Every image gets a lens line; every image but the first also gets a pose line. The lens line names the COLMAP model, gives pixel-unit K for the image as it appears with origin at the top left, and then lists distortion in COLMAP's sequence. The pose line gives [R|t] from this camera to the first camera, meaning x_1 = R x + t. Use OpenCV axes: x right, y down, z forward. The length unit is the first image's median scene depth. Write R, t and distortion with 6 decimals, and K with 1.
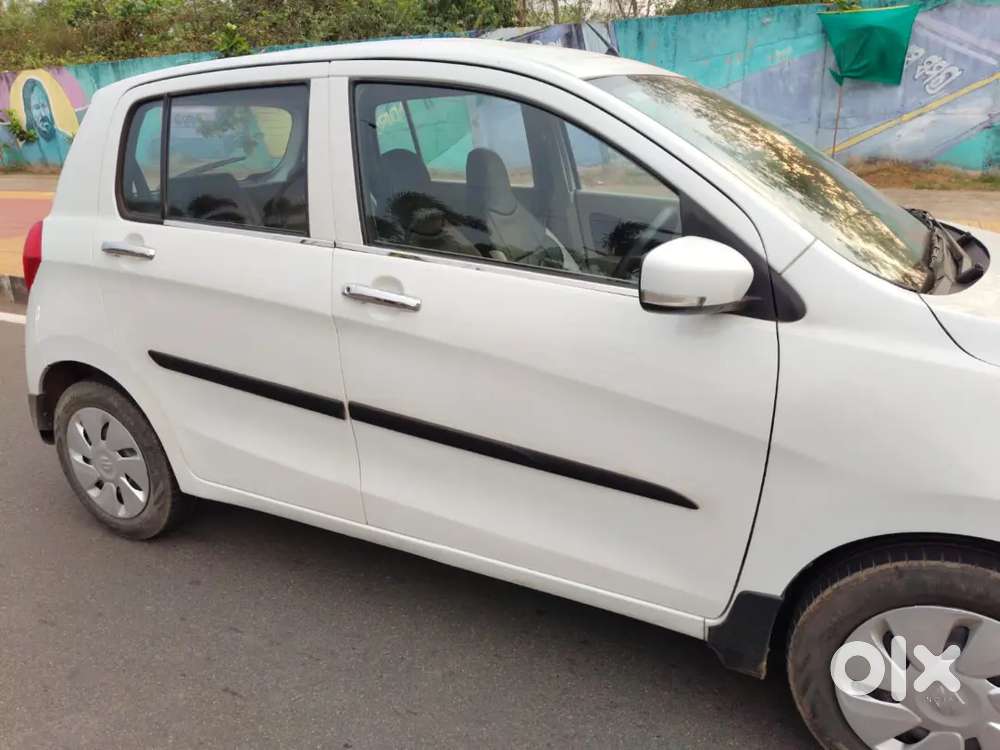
lens RADIAL K [[752.4, 0, 500.0], [0, 752.4, 375.0], [0, 0, 1]] dist [0.086229, -0.164798]
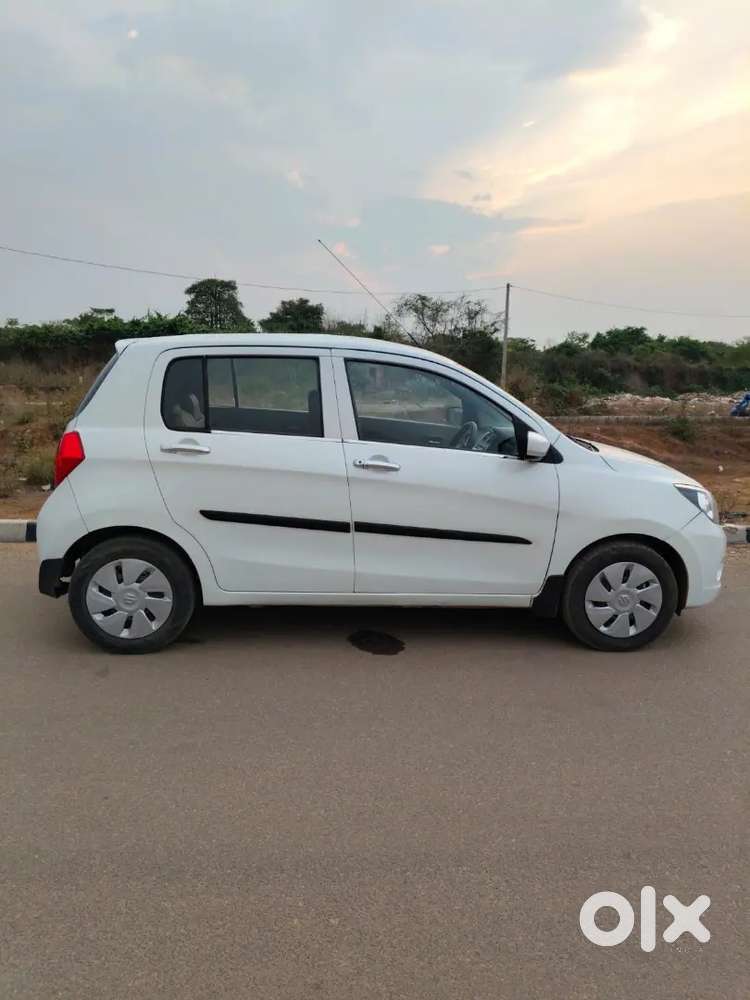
lens RADIAL K [[752.4, 0, 375.0], [0, 752.4, 500.0], [0, 0, 1]] dist [0.086229, -0.164798]
pose [[0.853104, -0.061702, 0.518080, -1.157051], [0.120986, 0.989311, -0.081398, 0.145987], [-0.507520, 0.132121, 0.851450, -0.664981]]
